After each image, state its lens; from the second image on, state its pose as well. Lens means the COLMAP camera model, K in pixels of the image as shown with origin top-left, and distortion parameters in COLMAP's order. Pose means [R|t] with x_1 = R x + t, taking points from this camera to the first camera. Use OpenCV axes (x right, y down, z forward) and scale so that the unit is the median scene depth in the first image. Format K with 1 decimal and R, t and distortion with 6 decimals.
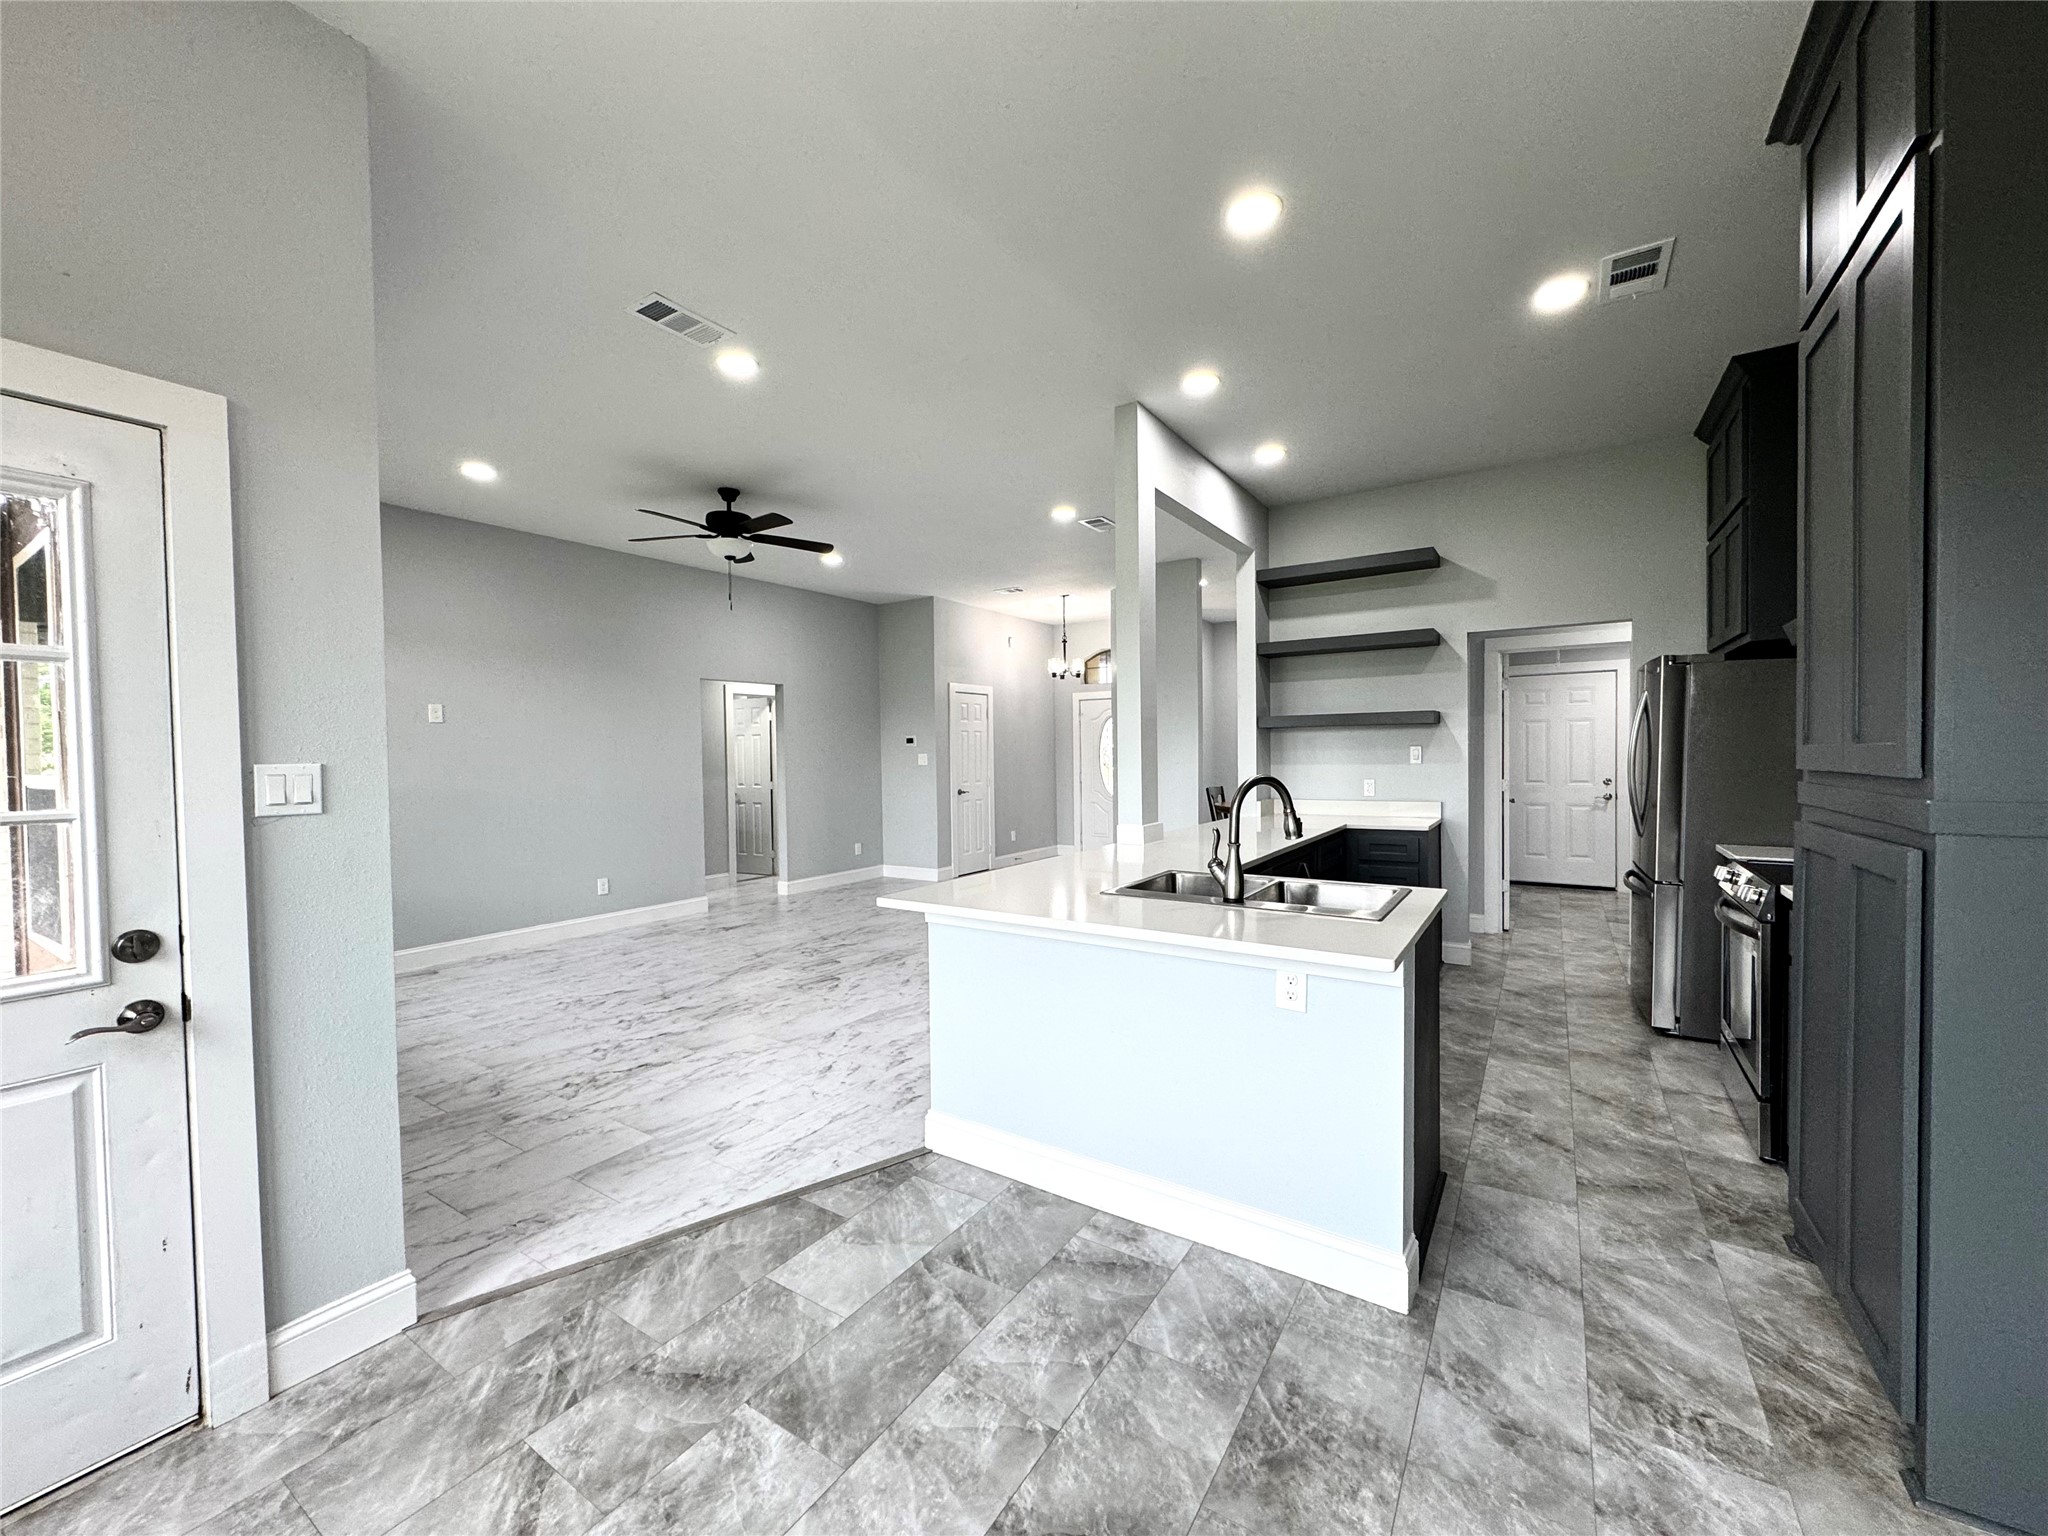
lens RADIAL K [[812.7, 0, 1014.6], [0, 812.7, 770.1], [0, 0, 1]] dist [-0.003928, 0.000372]
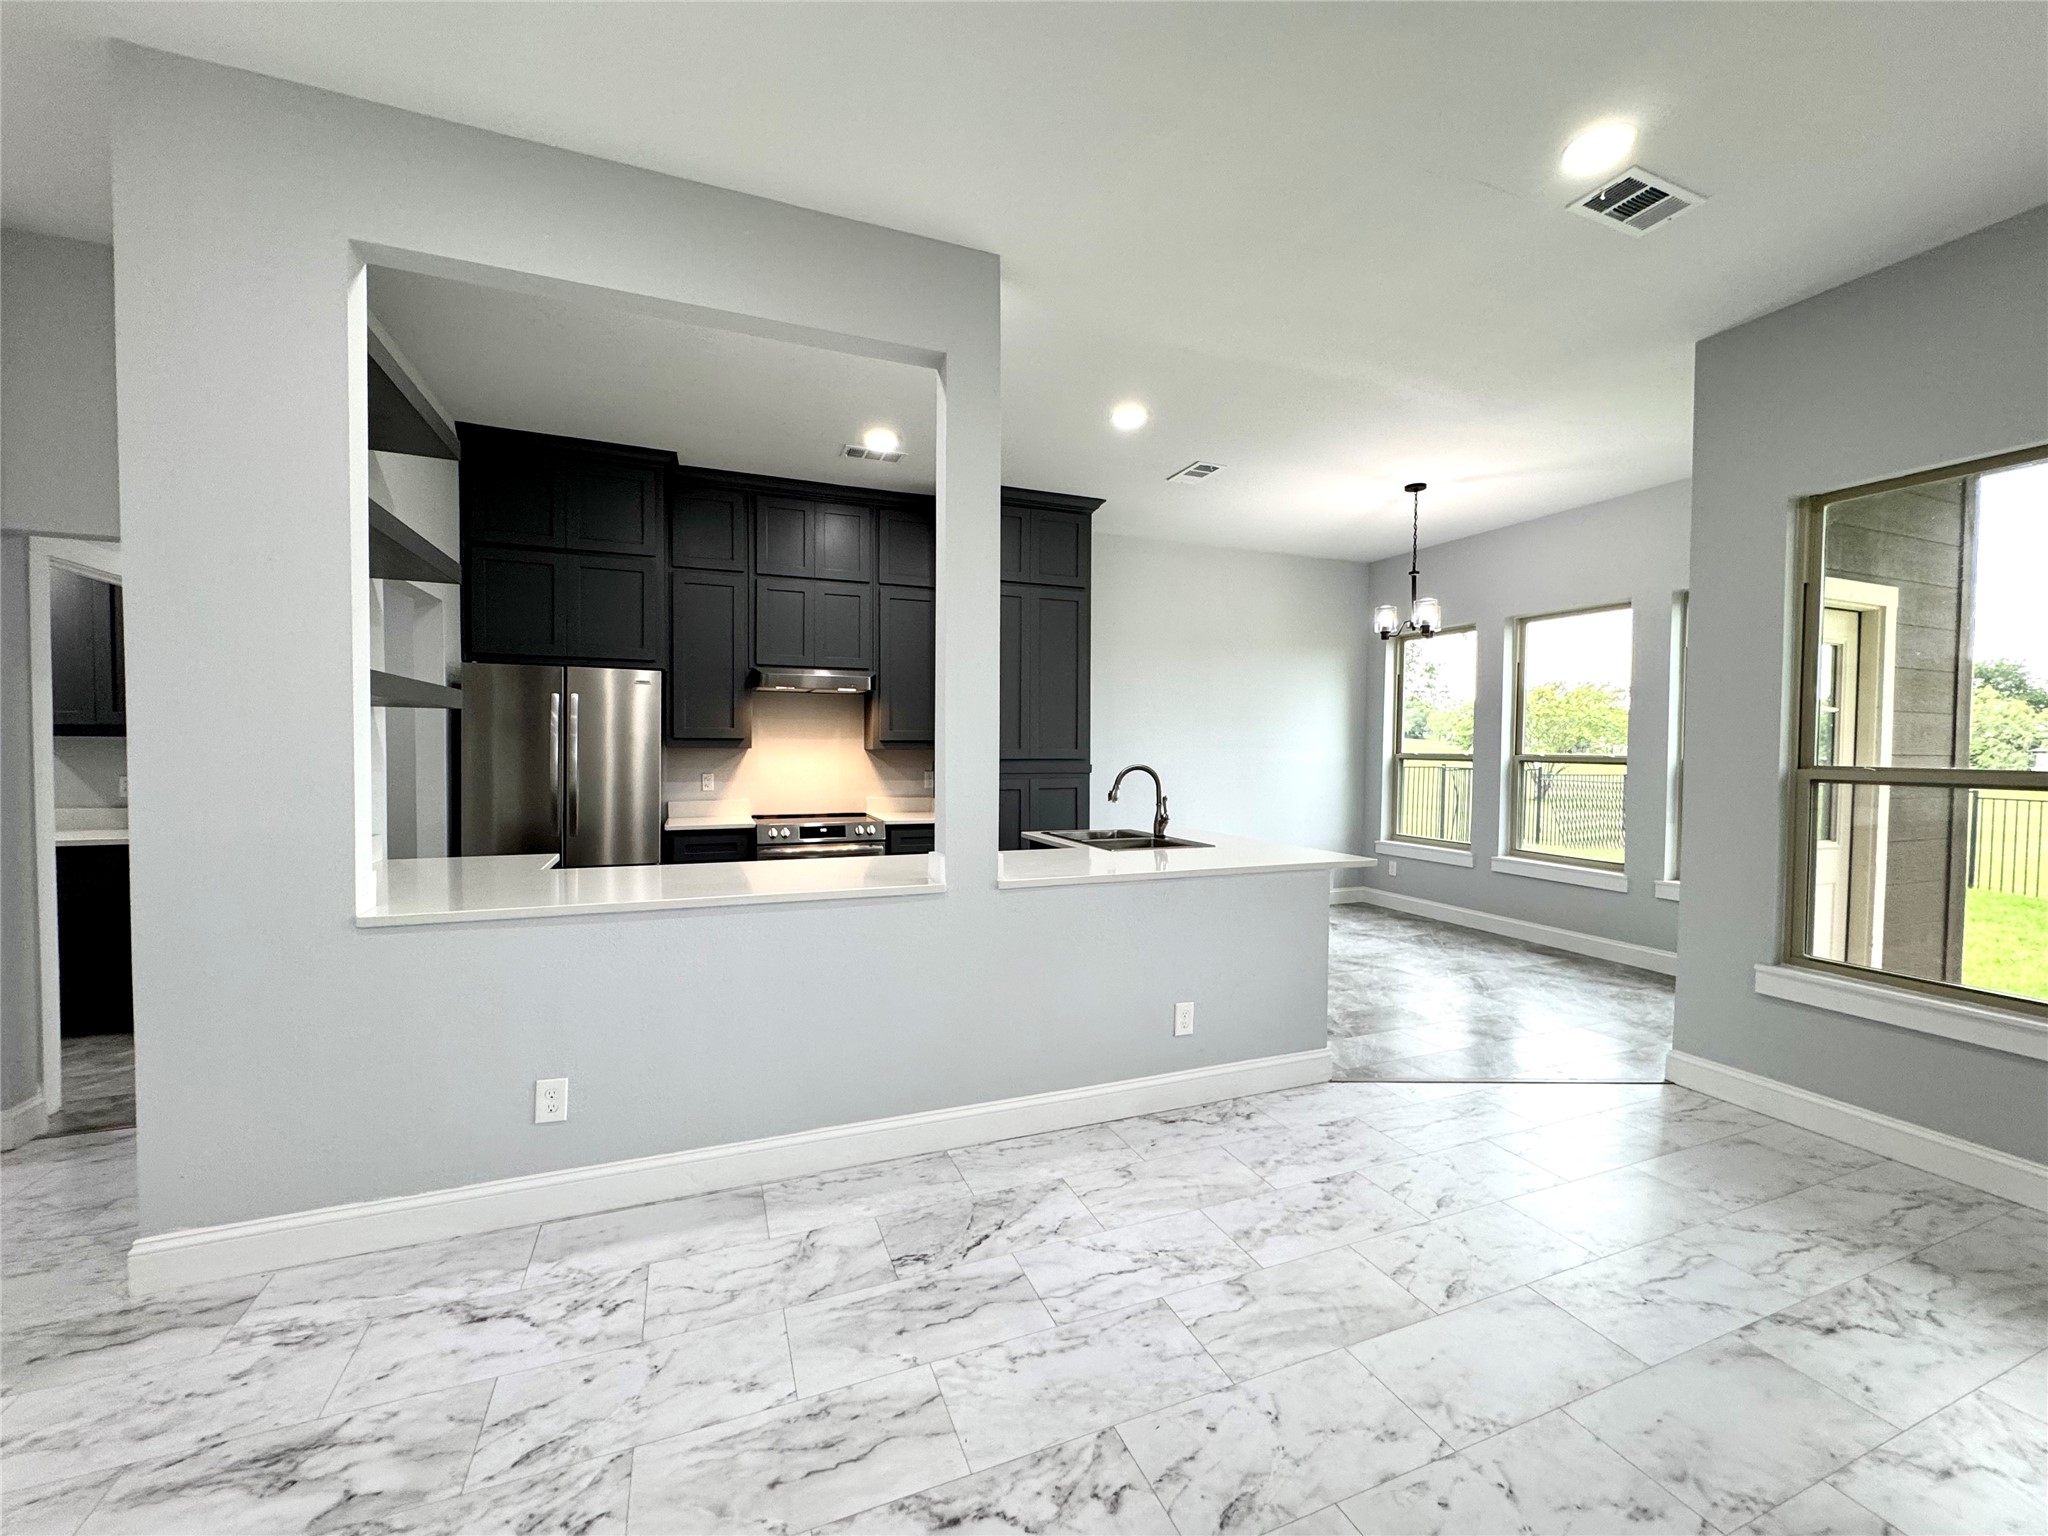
lens RADIAL K [[812.7, 0, 1022.7], [0, 812.7, 770.5], [0, 0, 1]] dist [-0.003928, 0.000372]
pose [[-0.822846, -0.009991, 0.568176, -0.232066], [0.014059, 0.999182, 0.037930, -0.025562], [-0.568090, 0.039198, -0.822032, 1.257777]]
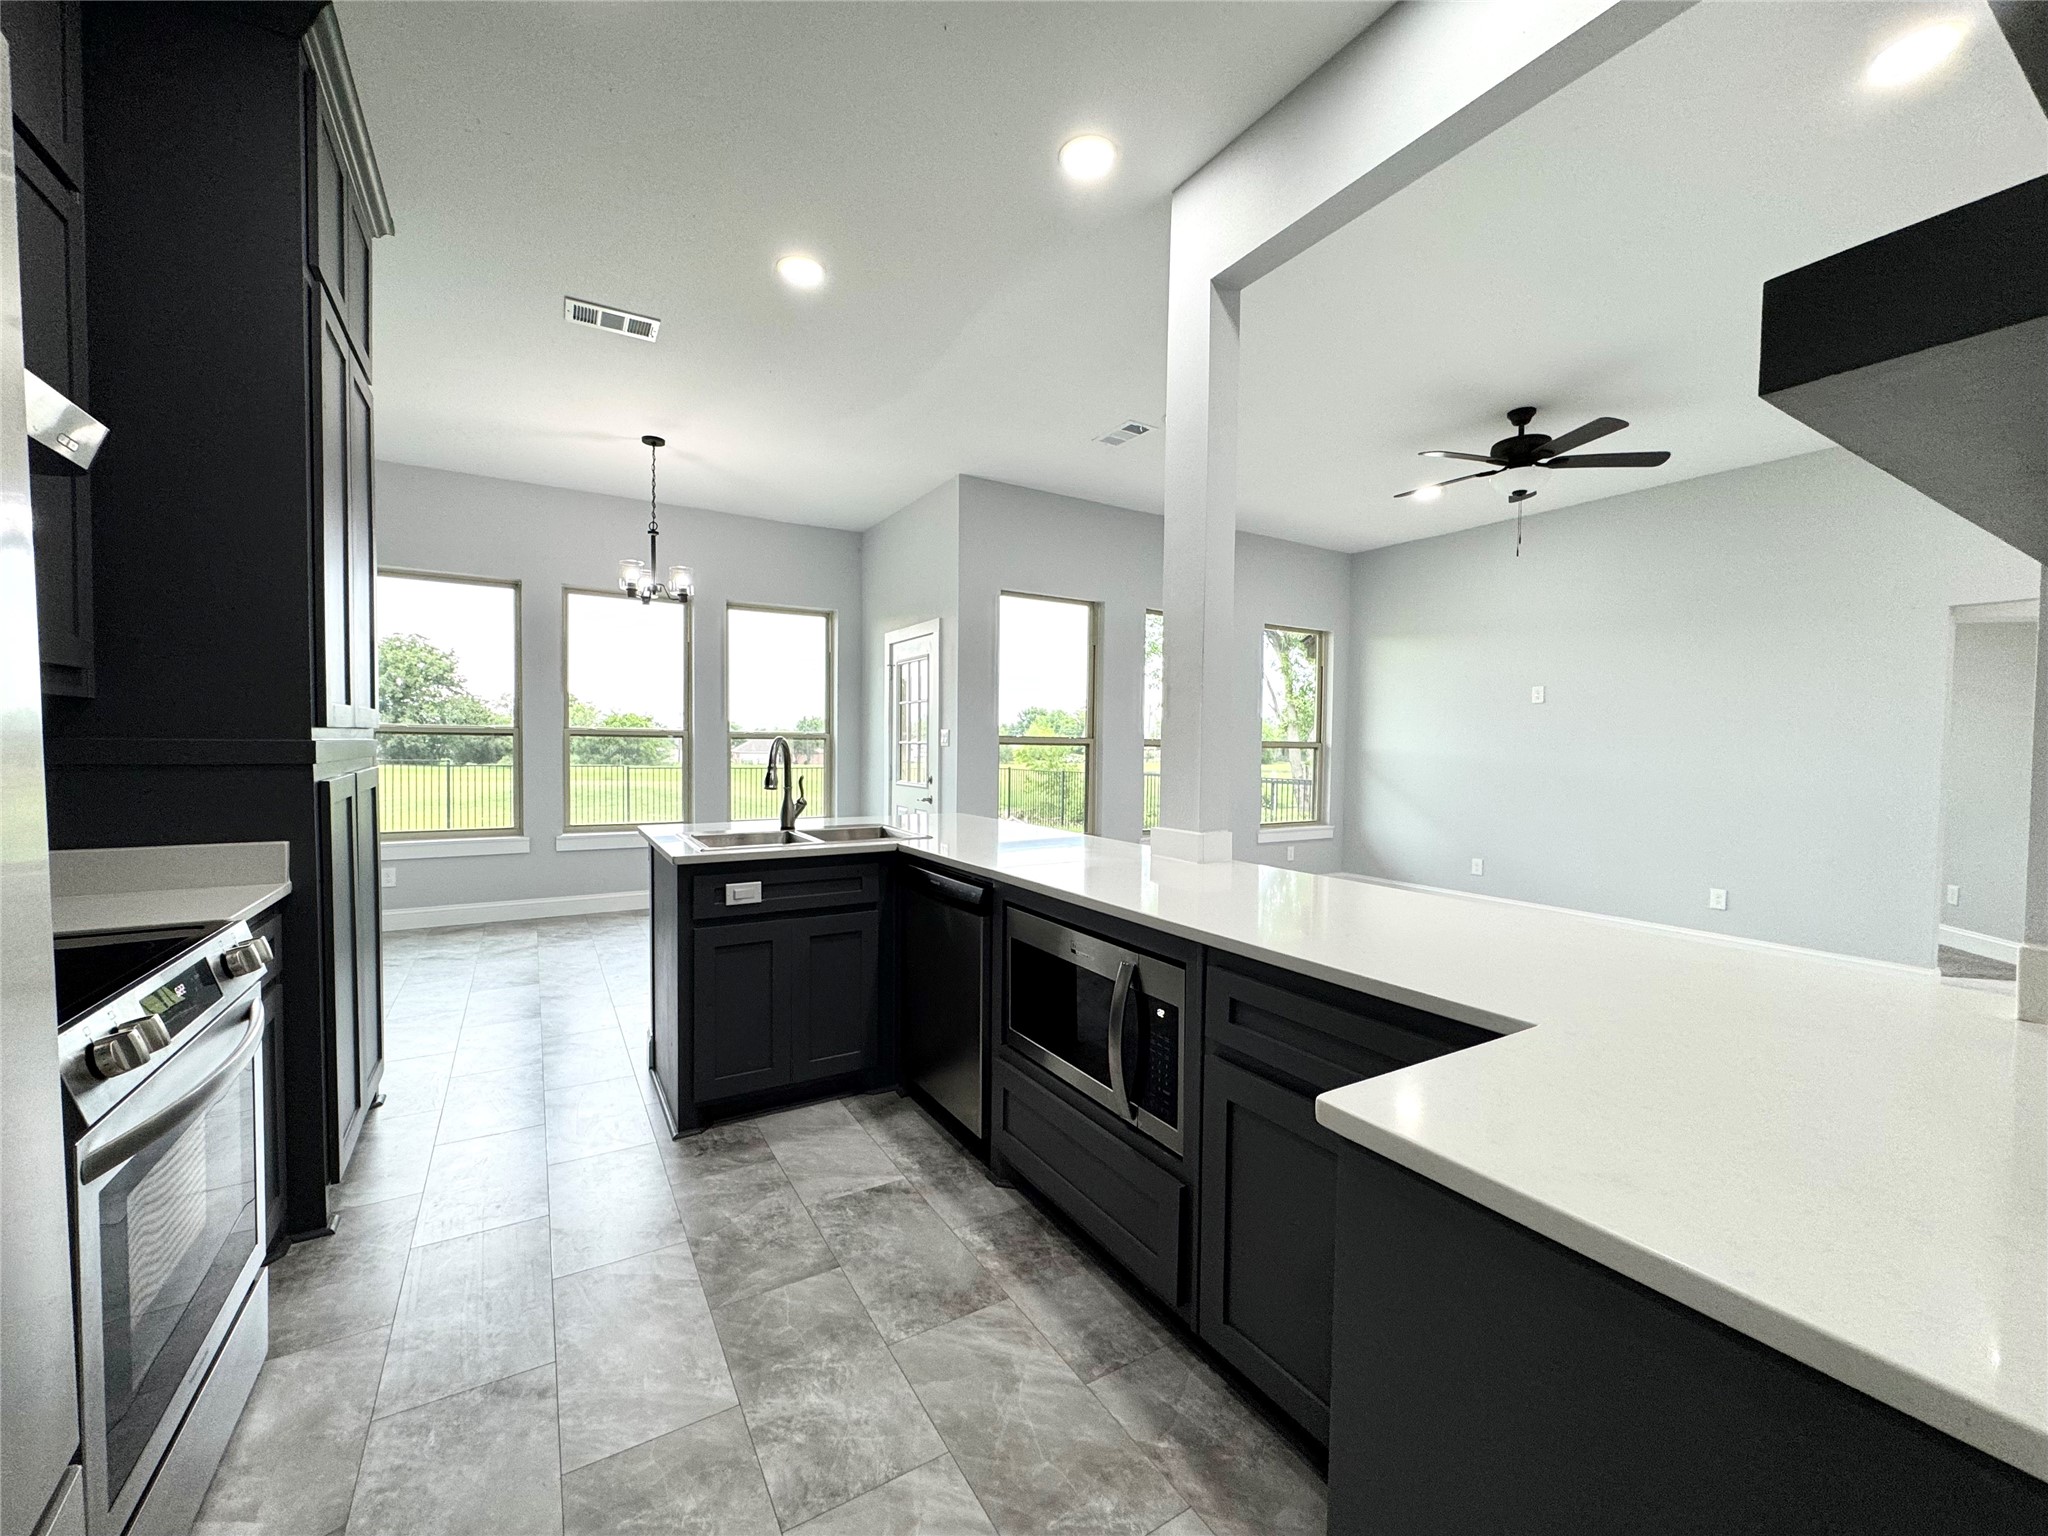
lens RADIAL K [[812.7, 0, 1029.8], [0, 812.7, 768.5], [0, 0, 1]] dist [-0.003928, 0.000372]
pose [[-0.423596, 0.036540, -0.905114, 0.644120], [-0.023347, 0.998414, 0.051234, -0.010578], [0.905550, 0.042834, -0.422071, 0.938330]]
